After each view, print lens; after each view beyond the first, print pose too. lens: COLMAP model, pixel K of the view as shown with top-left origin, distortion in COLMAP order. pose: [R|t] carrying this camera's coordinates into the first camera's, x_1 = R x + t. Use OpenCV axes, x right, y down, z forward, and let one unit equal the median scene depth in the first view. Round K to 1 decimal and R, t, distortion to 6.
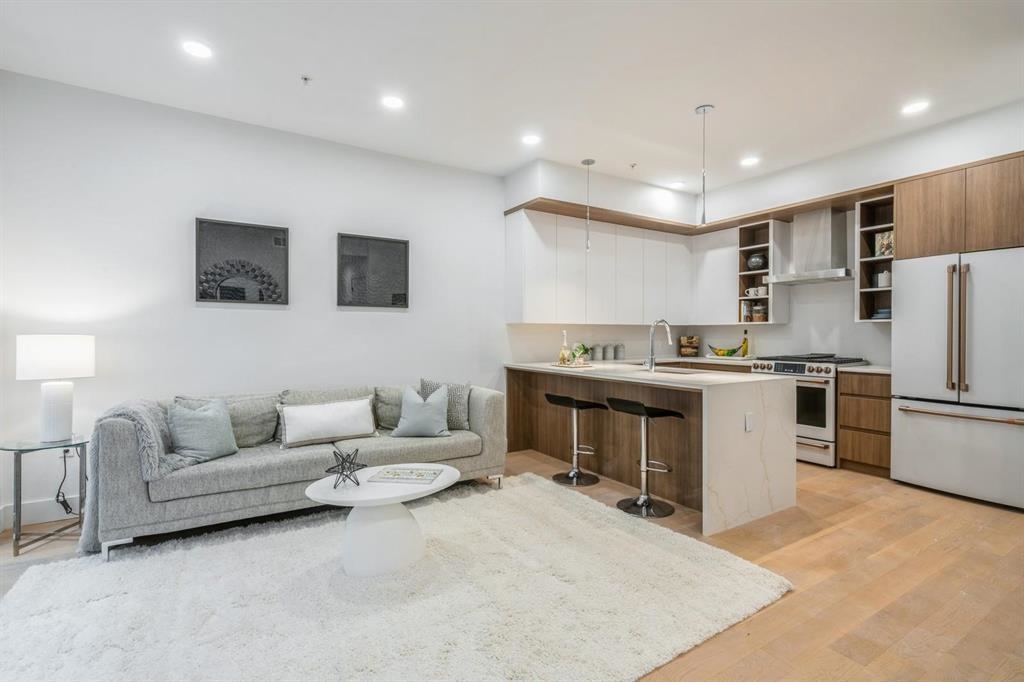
lens RADIAL K [[474.8, 0, 525.6], [0, 474.8, 339.0], [0, 0, 1]] dist [0.001039, 0.000070]
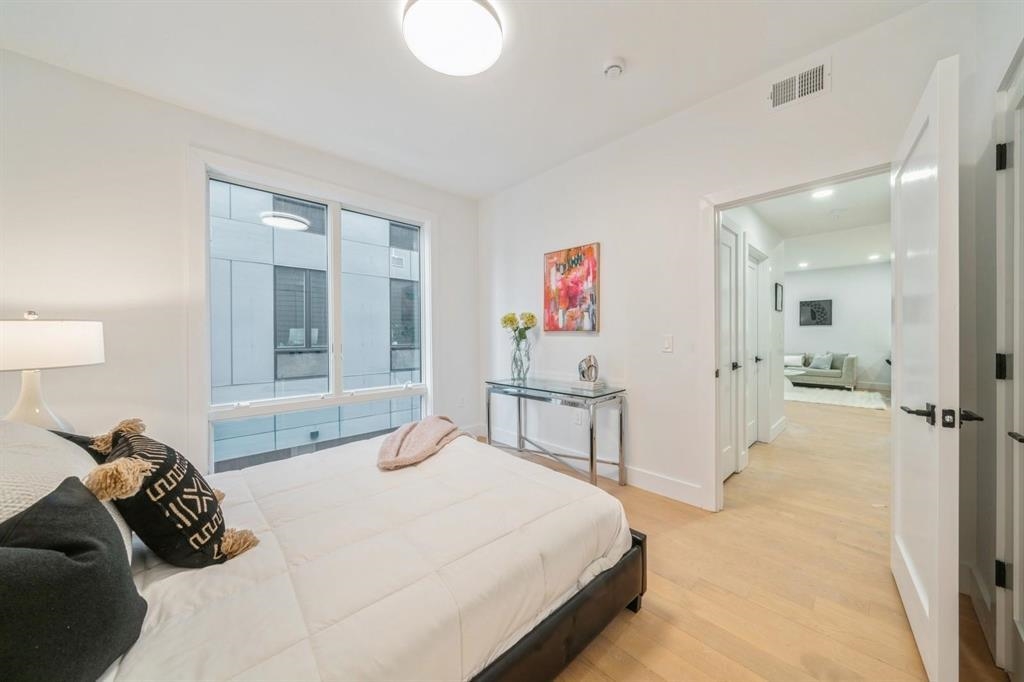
lens RADIAL K [[408.0, 0, 492.5], [0, 408.0, 340.6], [0, 0, 1]] dist [0.018106, -0.000046]
pose [[0.238954, 0.003636, -0.971024, 1.524423], [-0.009840, 0.999951, 0.001322, 0.034323], [0.970981, 0.009239, 0.238978, -1.361455]]
